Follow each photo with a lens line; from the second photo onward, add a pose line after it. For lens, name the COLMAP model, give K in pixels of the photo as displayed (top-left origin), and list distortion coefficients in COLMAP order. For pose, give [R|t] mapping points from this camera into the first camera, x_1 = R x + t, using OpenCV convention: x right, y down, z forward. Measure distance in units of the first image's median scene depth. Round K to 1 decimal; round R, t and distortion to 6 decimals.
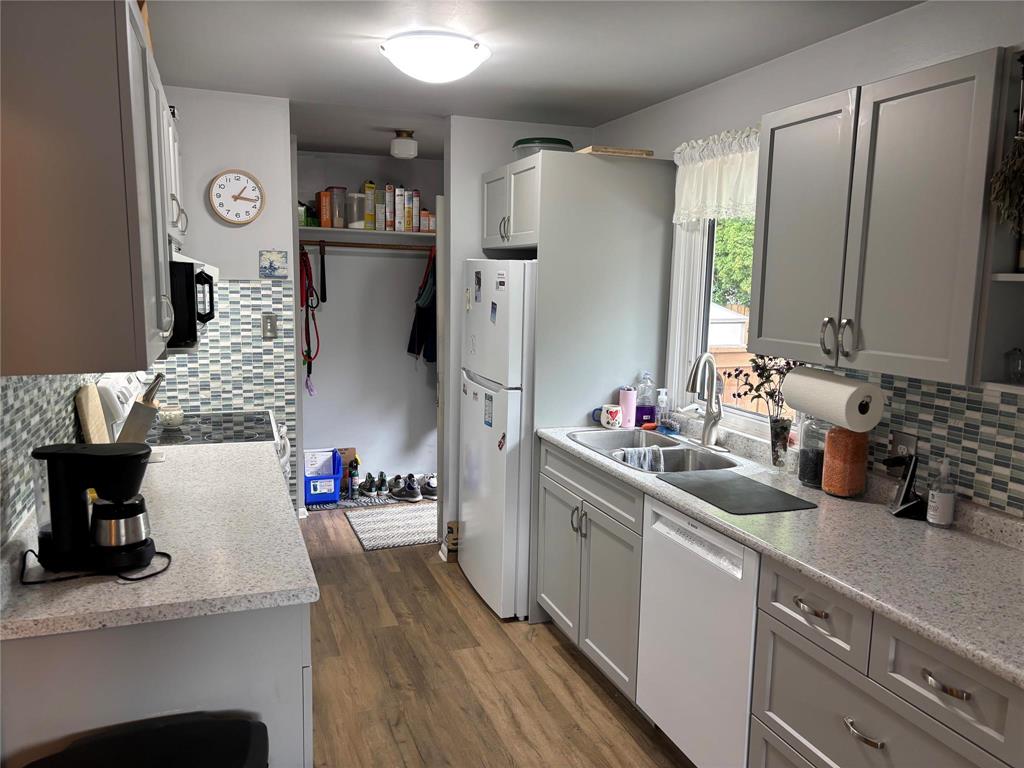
lens RADIAL K [[780.5, 0, 509.9], [0, 780.5, 383.3], [0, 0, 1]] dist [0.045931, -0.053216]
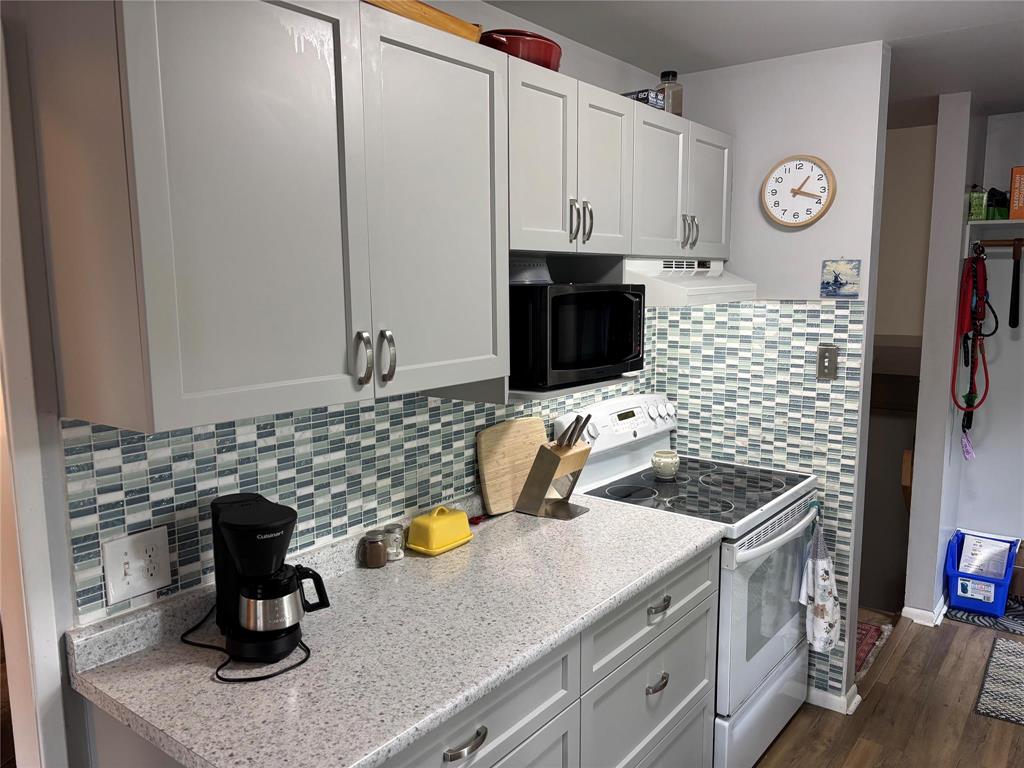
lens RADIAL K [[780.5, 0, 516.2], [0, 780.5, 388.0], [0, 0, 1]] dist [0.045931, -0.053216]
pose [[0.543588, 0.094633, -0.834000, 0.151941], [-0.101957, 0.993711, 0.046301, -0.053749], [0.833136, 0.059863, 0.549818, 0.355106]]
